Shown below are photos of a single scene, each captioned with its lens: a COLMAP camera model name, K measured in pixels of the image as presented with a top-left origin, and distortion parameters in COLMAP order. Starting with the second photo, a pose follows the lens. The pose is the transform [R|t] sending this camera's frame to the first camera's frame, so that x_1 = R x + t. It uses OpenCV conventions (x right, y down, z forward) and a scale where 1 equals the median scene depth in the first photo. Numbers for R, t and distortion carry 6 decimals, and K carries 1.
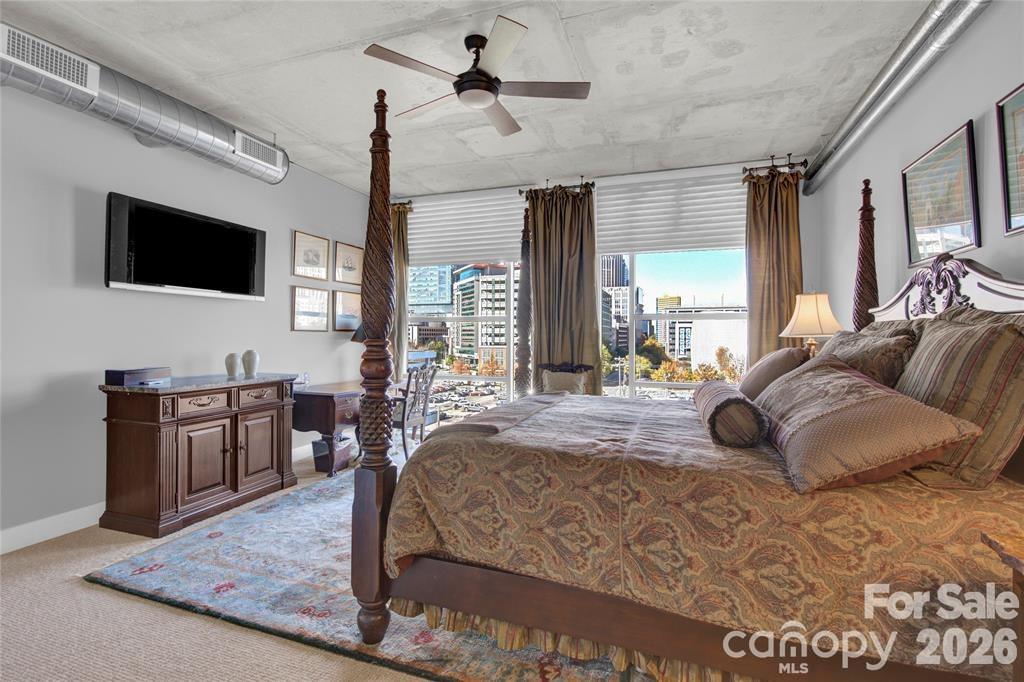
lens RADIAL K [[472.0, 0, 515.7], [0, 472.0, 339.5], [0, 0, 1]] dist [0.001065, -0.000074]
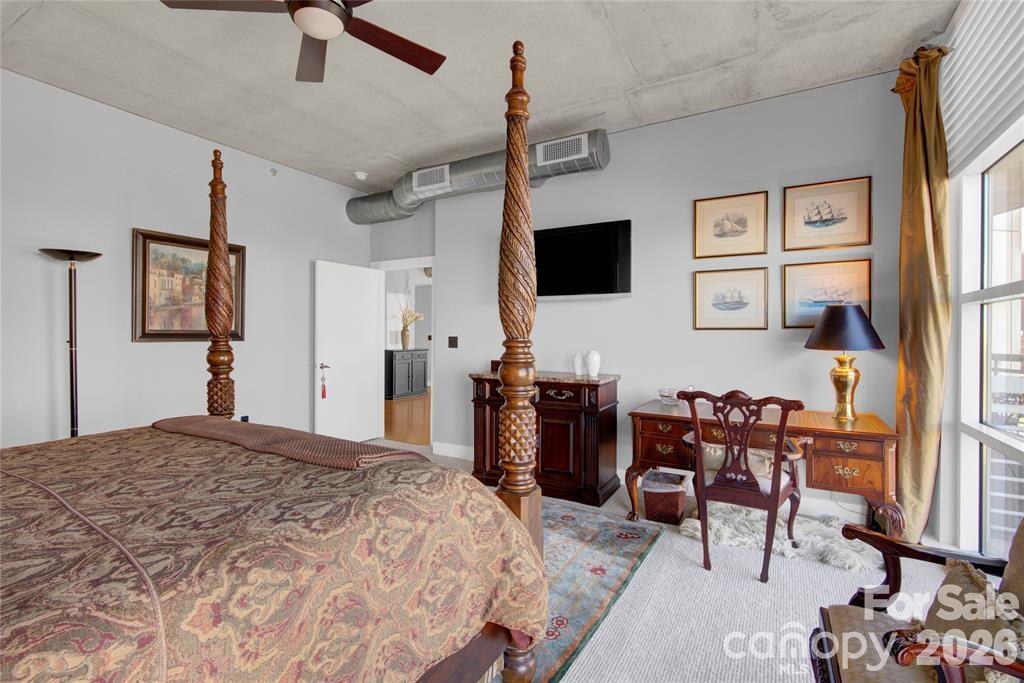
lens RADIAL K [[480.6, 0, 511.8], [0, 480.6, 332.2], [0, 0, 1]] dist [0.000433, 0.000351]
pose [[-0.215968, -0.012783, -0.976317, 0.362992], [-0.009956, 0.999891, -0.010889, -0.002042], [0.976350, 0.007368, -0.216072, 0.846558]]
